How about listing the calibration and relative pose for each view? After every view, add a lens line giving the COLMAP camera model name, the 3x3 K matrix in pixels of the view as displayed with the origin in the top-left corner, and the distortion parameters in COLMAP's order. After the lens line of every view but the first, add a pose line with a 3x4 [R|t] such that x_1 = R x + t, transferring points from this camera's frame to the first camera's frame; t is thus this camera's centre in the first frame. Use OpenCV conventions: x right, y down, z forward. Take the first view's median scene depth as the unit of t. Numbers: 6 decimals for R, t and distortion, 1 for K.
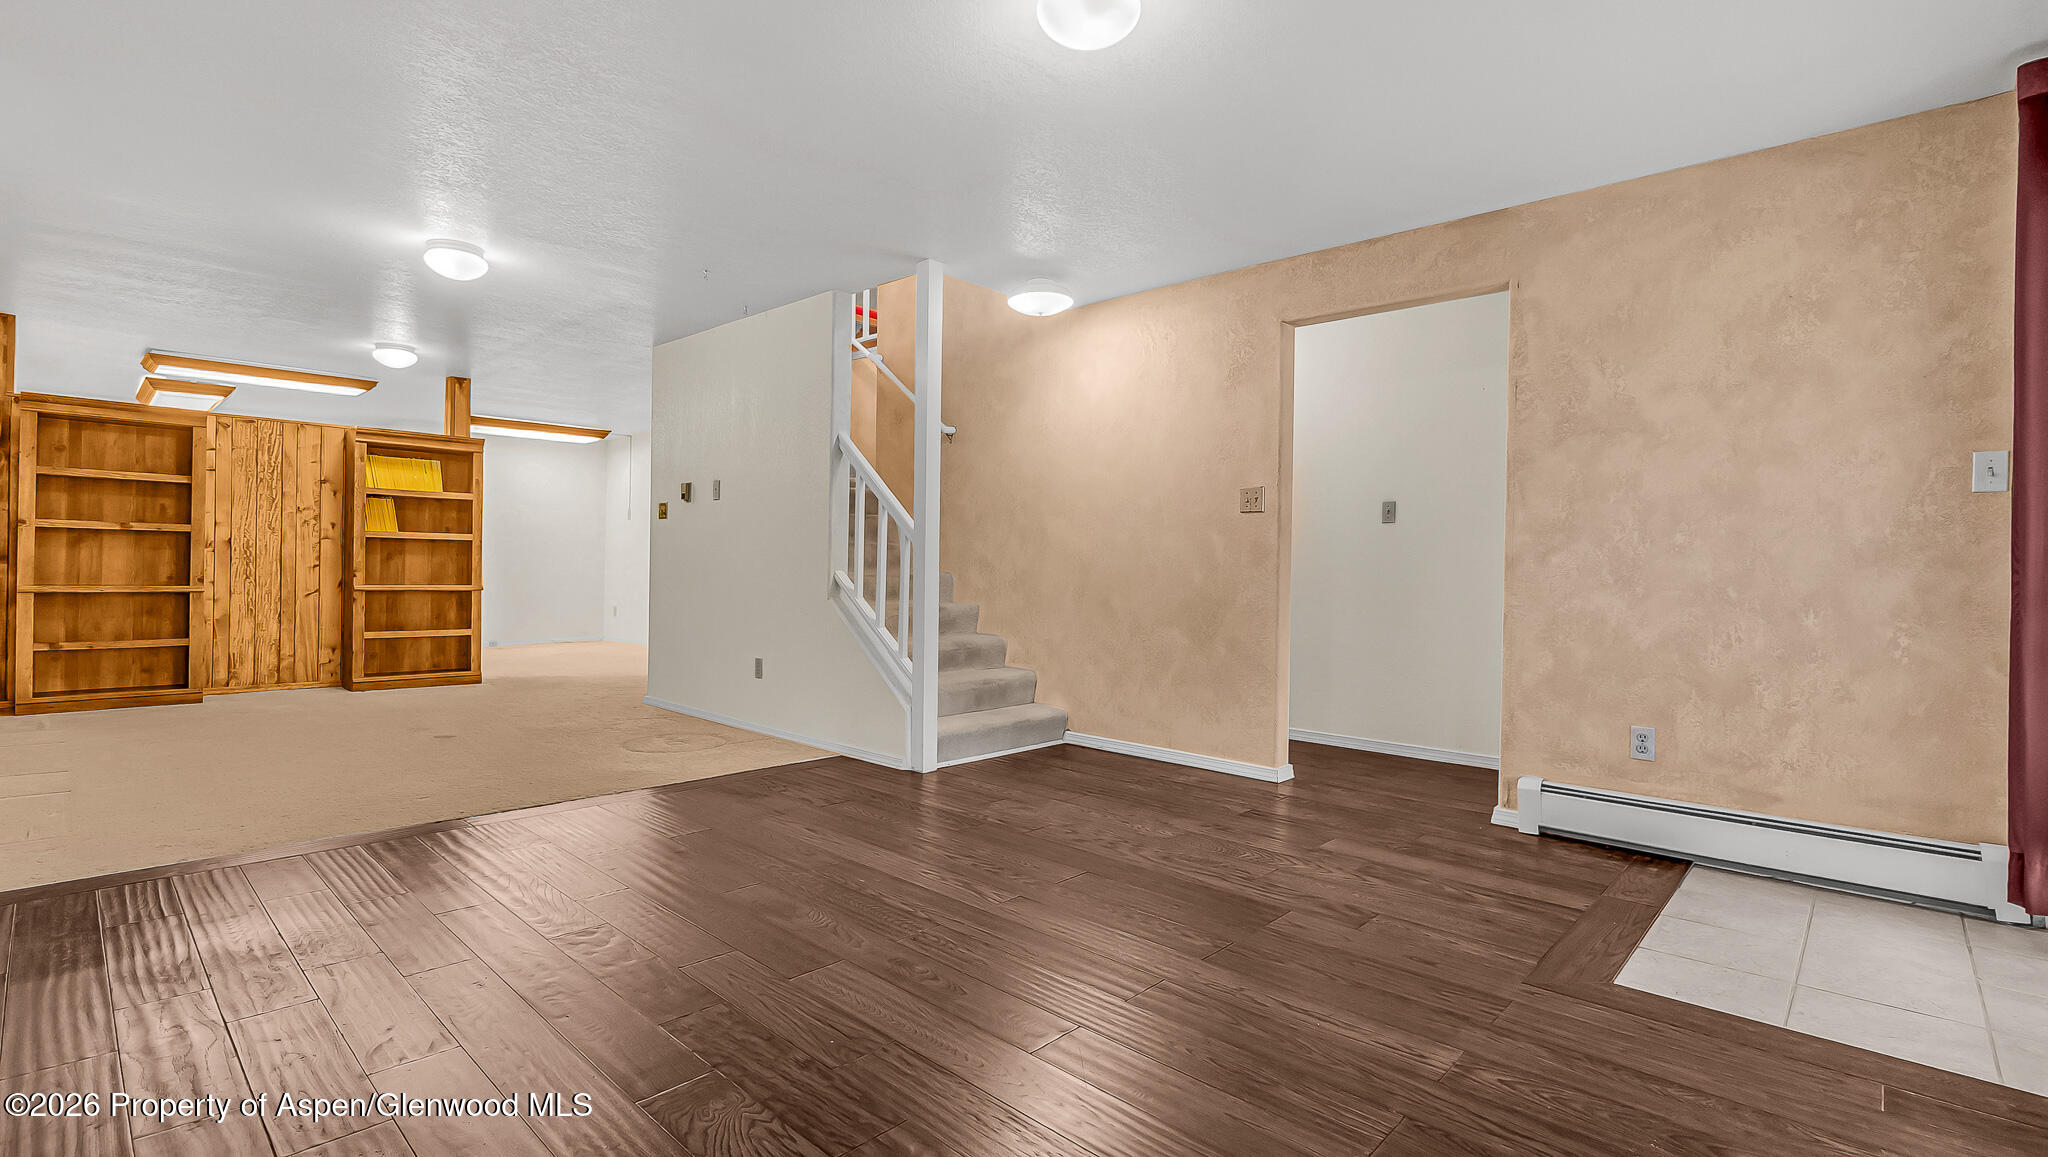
lens RADIAL K [[898.6, 0, 1016.8], [0, 898.6, 567.7], [0, 0, 1]] dist [0.001590, 0.000533]
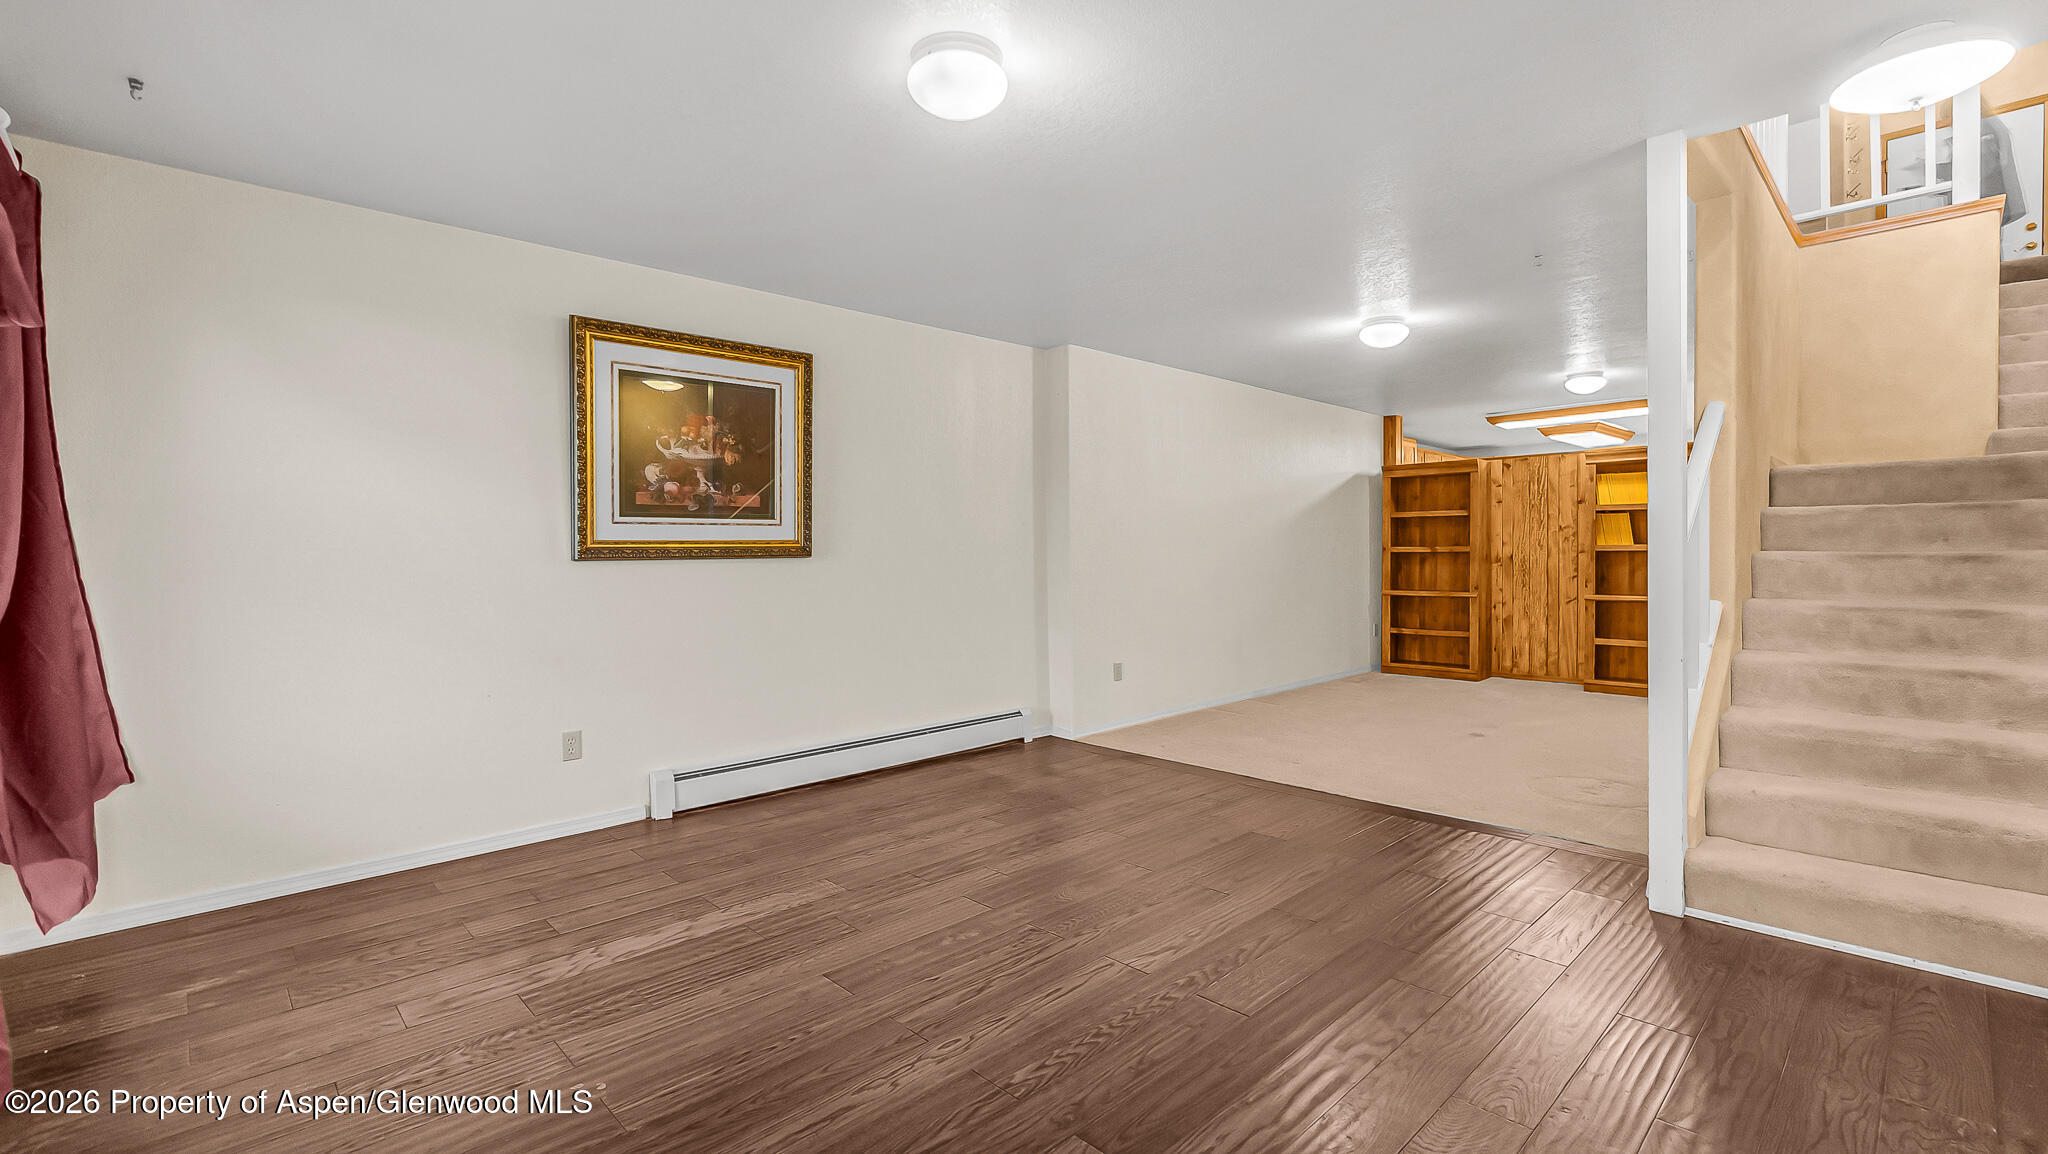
lens RADIAL K [[898.6, 0, 1016.9], [0, 898.6, 574.8], [0, 0, 1]] dist [0.001590, 0.000533]
pose [[-0.052892, 0.003621, -0.998594, 0.405349], [0.004234, 0.999985, 0.003401, -0.011626], [0.998591, -0.004049, -0.052906, 0.367627]]
